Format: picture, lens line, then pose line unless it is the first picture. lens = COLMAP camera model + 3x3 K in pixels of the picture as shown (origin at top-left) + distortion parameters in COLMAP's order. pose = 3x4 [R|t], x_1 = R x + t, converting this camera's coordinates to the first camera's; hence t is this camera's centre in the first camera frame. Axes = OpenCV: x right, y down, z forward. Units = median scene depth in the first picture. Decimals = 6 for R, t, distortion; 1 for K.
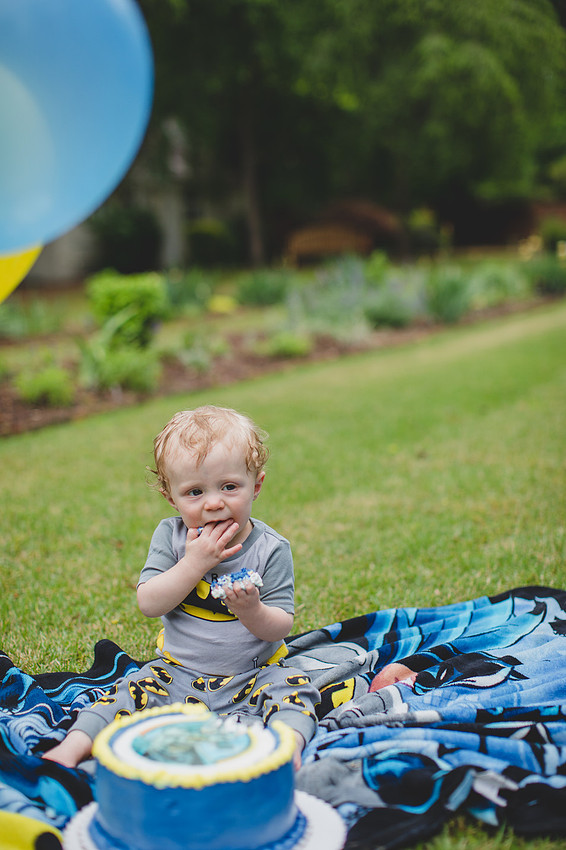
lens RADIAL K [[1227.0, 0, 283.0], [0, 1227.0, 425.0], [0, 0, 1]] dist [-0.173274, 0.255347]
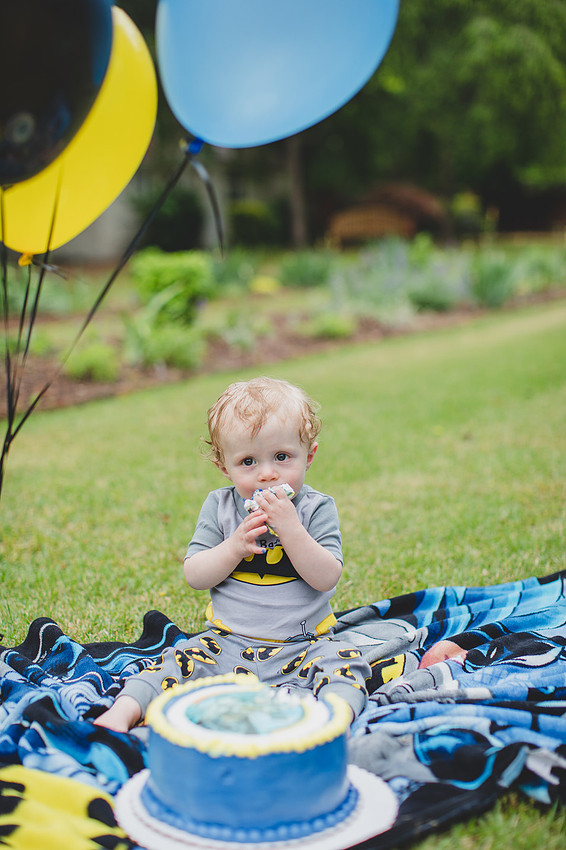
lens RADIAL K [[1227.0, 0, 283.0], [0, 1227.0, 425.0], [0, 0, 1]] dist [-0.173274, 0.255347]
pose [[0.999320, 0.020706, -0.030510, -0.011633], [-0.020277, 0.999692, 0.014303, 0.006527], [0.030797, -0.013675, 0.999432, 0.002200]]
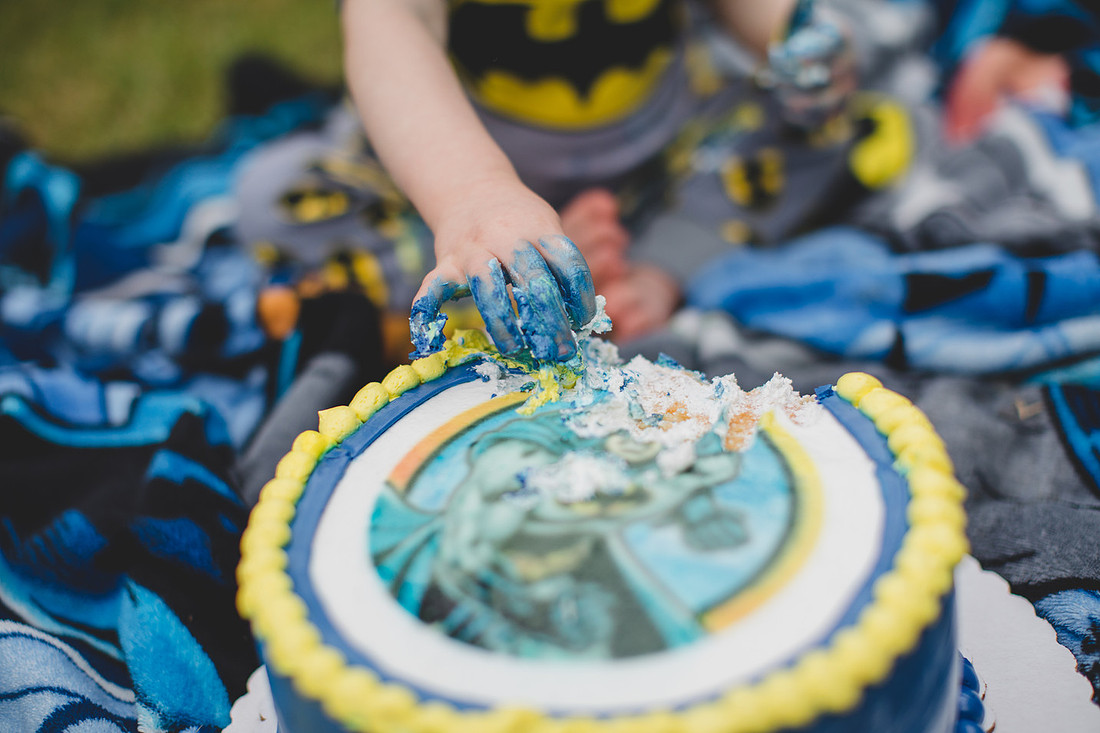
lens RADIAL K [[1579.9, 0, 553.1], [0, 1579.9, 421.4], [0, 0, 1]] dist [-0.157436, 0.073966]
pose [[0.994354, -0.106002, -0.004963, -0.049384], [0.095550, 0.874008, 0.476425, 0.044003], [-0.046164, -0.474209, 0.879201, 0.434658]]
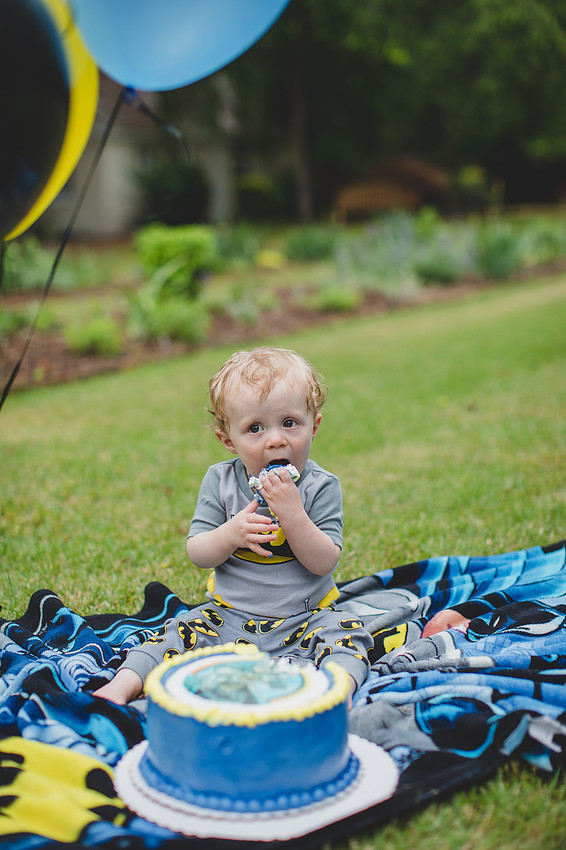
lens RADIAL K [[1227.0, 0, 283.0], [0, 1227.0, 425.0], [0, 0, 1]] dist [-0.173274, 0.255347]
pose [[0.999241, 0.013419, -0.036560, -0.006366], [-0.012157, 0.999330, 0.034509, 0.011081], [0.036999, -0.034038, 0.998735, 0.009302]]
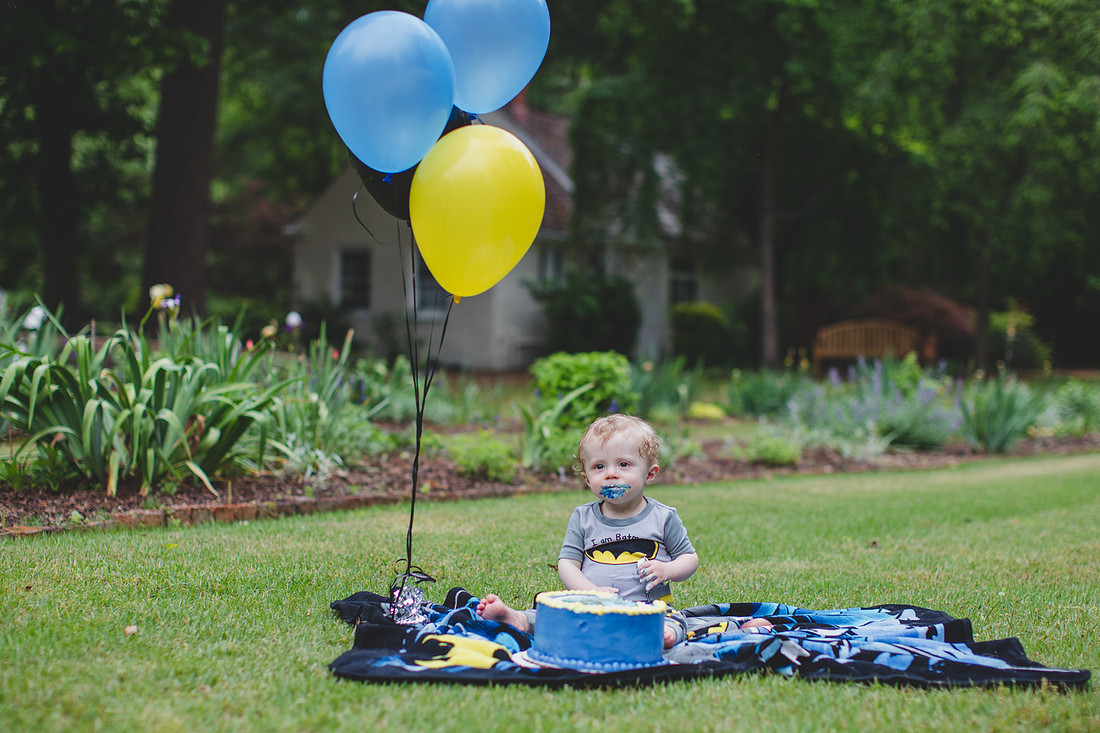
lens RADIAL K [[1880.6, 0, 550.0], [0, 1880.6, 366.5], [0, 0, 1]] dist [-0.029779, 0.028181]
pose [[0.986555, 0.075520, -0.144933, 0.118071], [-0.093979, 0.987689, -0.125058, 0.169832], [0.133704, 0.136997, 0.981506, -0.885597]]
